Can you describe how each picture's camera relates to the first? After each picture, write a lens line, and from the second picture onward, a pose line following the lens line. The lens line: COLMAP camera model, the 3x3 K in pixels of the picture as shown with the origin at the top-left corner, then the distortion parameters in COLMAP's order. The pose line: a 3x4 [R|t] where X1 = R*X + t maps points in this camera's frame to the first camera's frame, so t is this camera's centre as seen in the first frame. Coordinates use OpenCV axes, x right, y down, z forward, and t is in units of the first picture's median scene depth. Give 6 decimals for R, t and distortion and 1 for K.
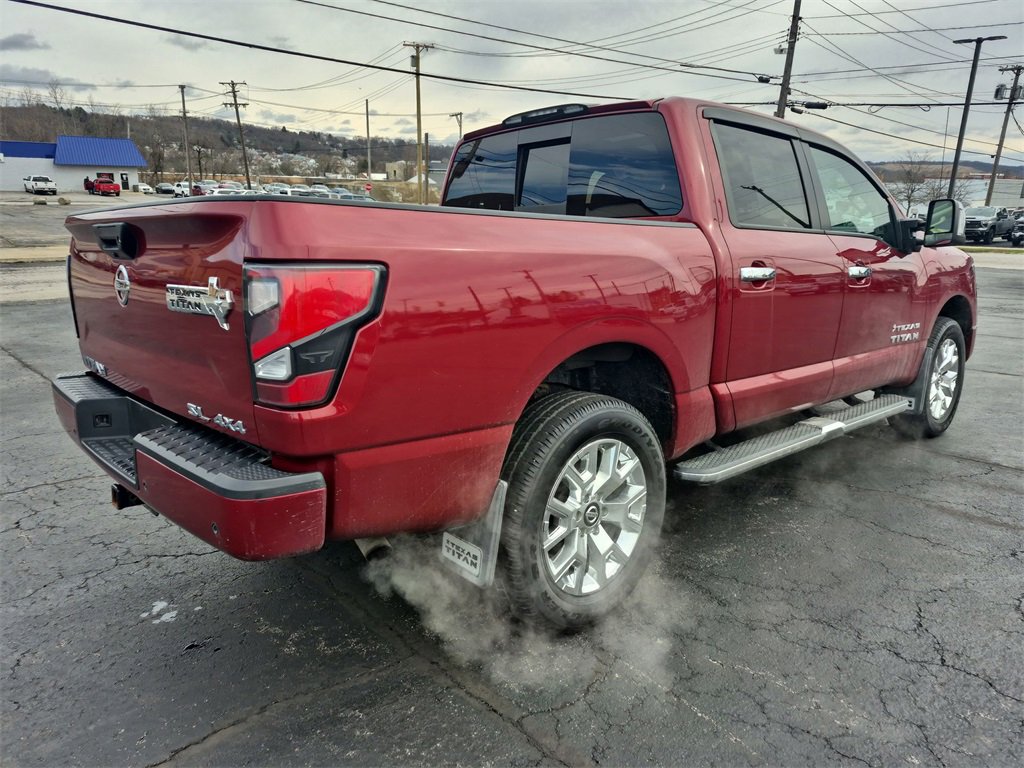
lens RADIAL K [[711.0, 0, 514.6], [0, 711.0, 375.0], [0, 0, 1]] dist [0.070638, -0.053165]
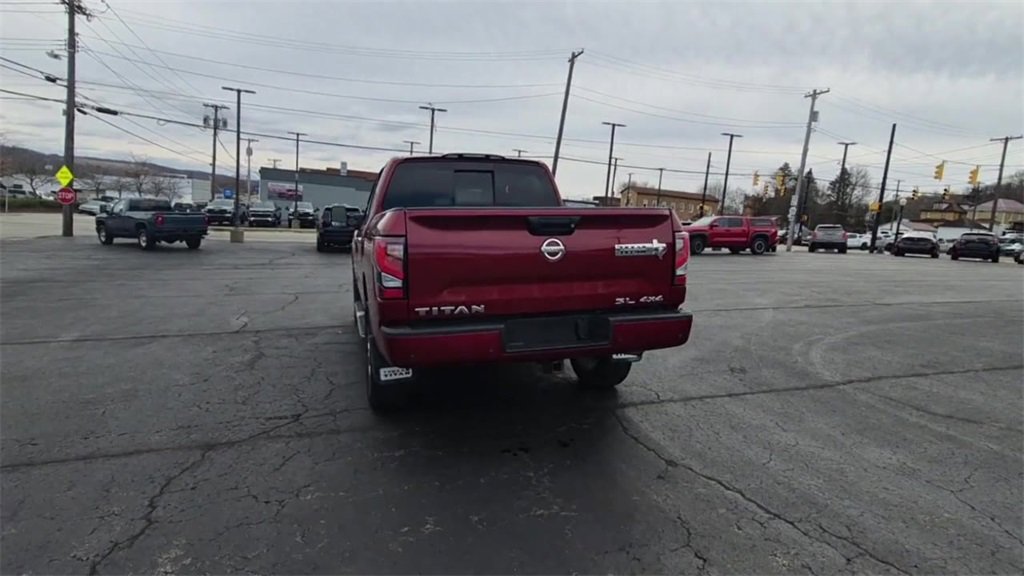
lens RADIAL K [[551.0, 0, 513.3], [0, 551.0, 295.6], [0, 0, 1]] dist [0.004990, 0.001553]
pose [[0.433515, -0.122220, 0.892820, -0.957259], [0.169124, 0.984190, 0.052609, -0.051170], [-0.885134, 0.128190, 0.447332, 0.243802]]
